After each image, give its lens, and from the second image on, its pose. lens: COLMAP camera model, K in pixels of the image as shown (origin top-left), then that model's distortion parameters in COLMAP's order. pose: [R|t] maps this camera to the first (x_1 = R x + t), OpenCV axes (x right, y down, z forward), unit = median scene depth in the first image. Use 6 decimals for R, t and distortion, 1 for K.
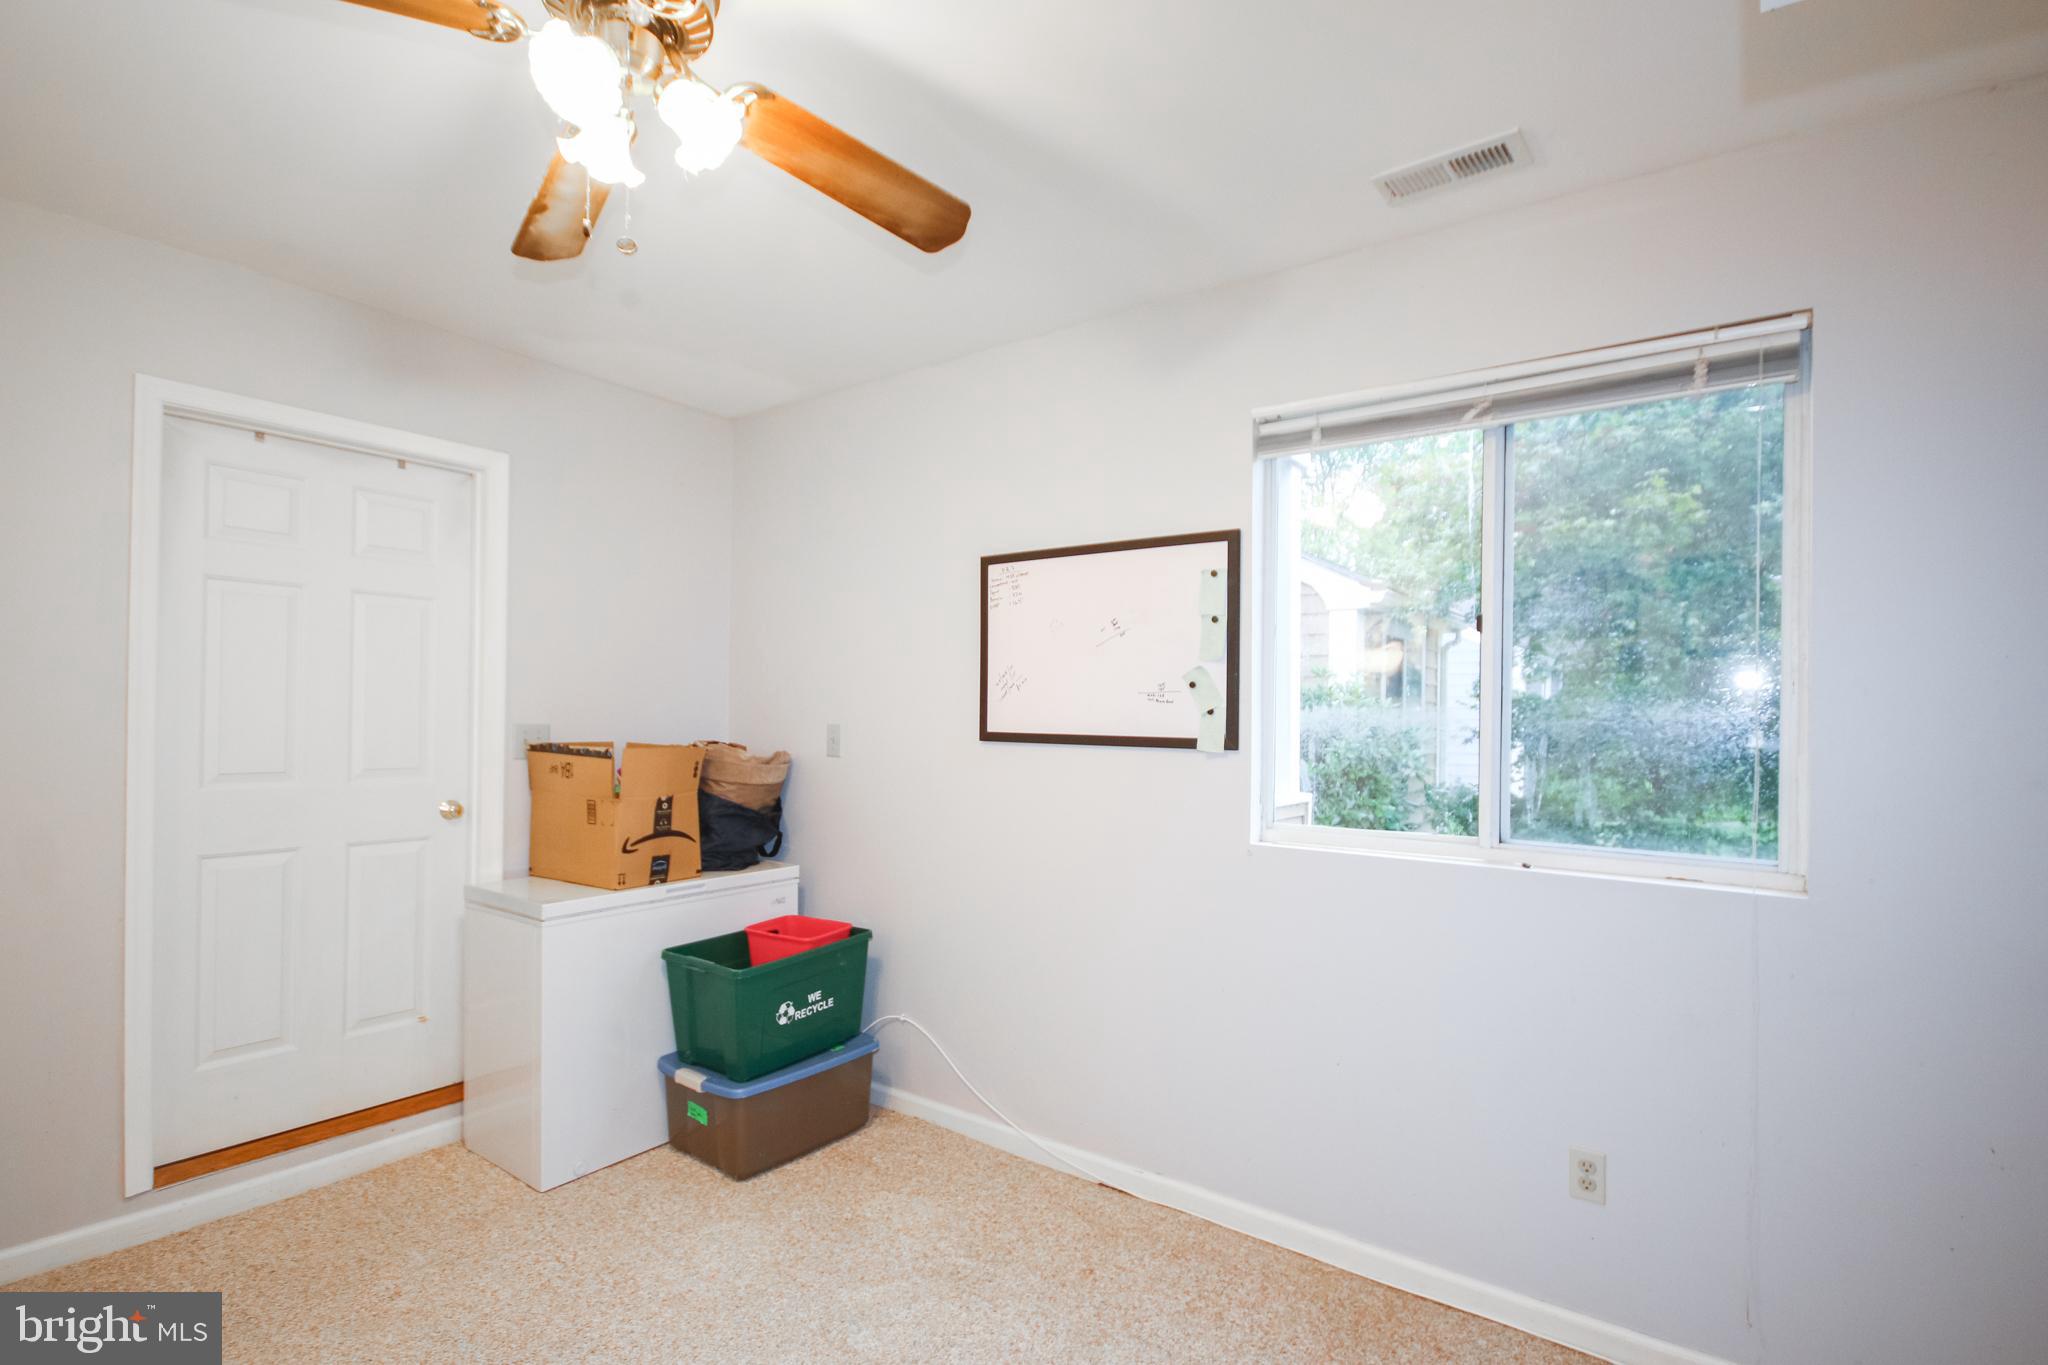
lens RADIAL K [[942.9, 0, 1032.5], [0, 942.9, 709.8], [0, 0, 1]] dist [-0.000384, 0.000025]
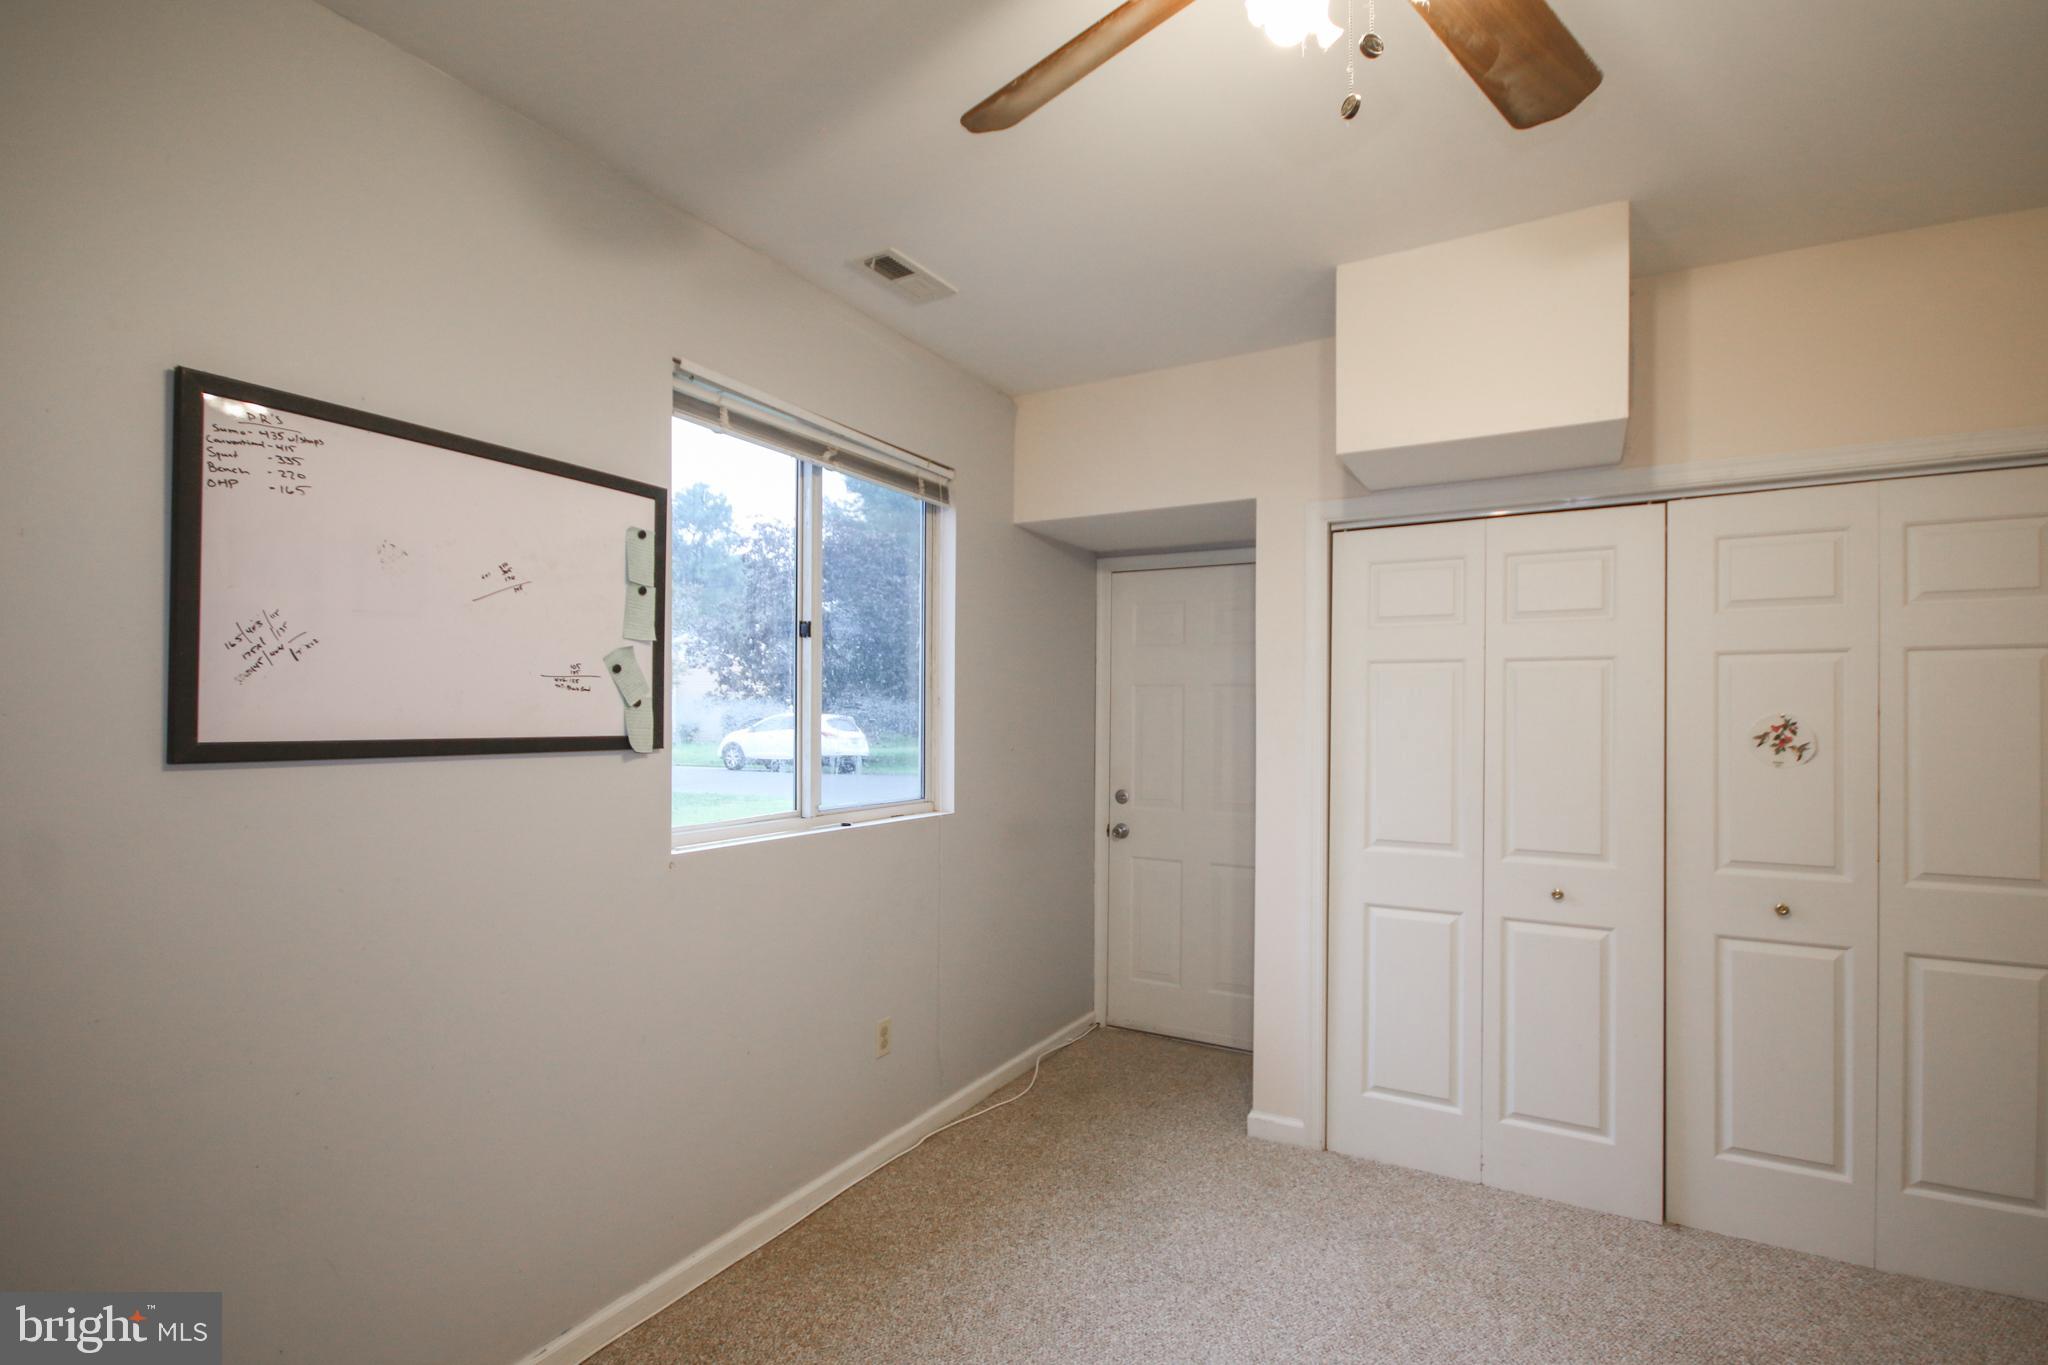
lens RADIAL K [[942.9, 0, 1032.5], [0, 942.9, 709.8], [0, 0, 1]] dist [-0.000384, 0.000025]
pose [[-0.096073, -0.006132, 0.995355, -0.656096], [-0.007237, 0.999959, 0.005462, 0.000779], [-0.995348, -0.006679, -0.096113, 0.740989]]
